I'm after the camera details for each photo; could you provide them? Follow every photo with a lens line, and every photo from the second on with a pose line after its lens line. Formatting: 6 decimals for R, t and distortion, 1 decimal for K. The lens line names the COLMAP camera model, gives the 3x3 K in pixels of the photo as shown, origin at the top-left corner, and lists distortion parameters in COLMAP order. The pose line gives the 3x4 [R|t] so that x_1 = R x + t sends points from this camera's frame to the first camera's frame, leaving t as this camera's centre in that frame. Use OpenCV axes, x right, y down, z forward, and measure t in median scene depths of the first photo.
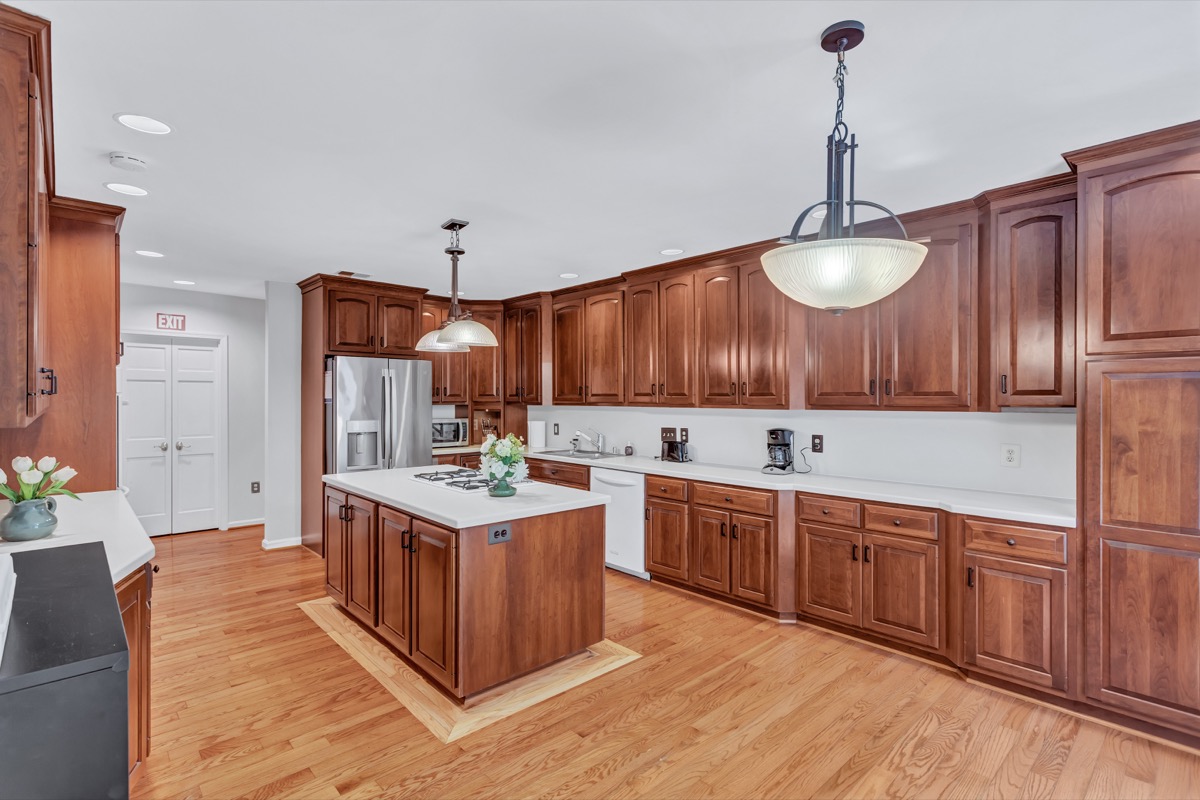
lens RADIAL K [[558.6, 0, 601.2], [0, 558.6, 391.7], [0, 0, 1]] dist [0.000013, 0.000440]
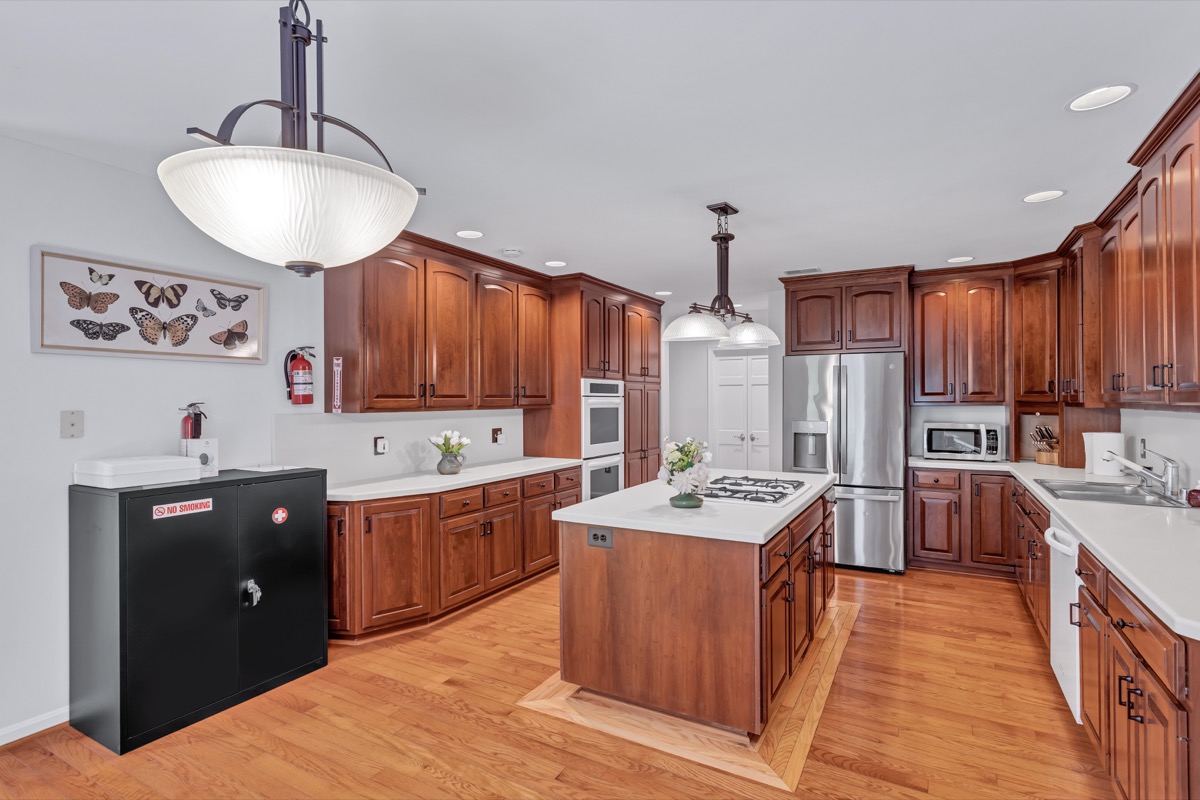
lens RADIAL K [[558.6, 0, 601.2], [0, 558.6, 391.7], [0, 0, 1]] dist [0.000013, 0.000440]
pose [[0.330531, -0.016606, -0.943649, 0.674763], [0.016001, 0.999800, -0.011990, 0.012511], [0.943659, -0.011137, 0.330731, 0.628612]]
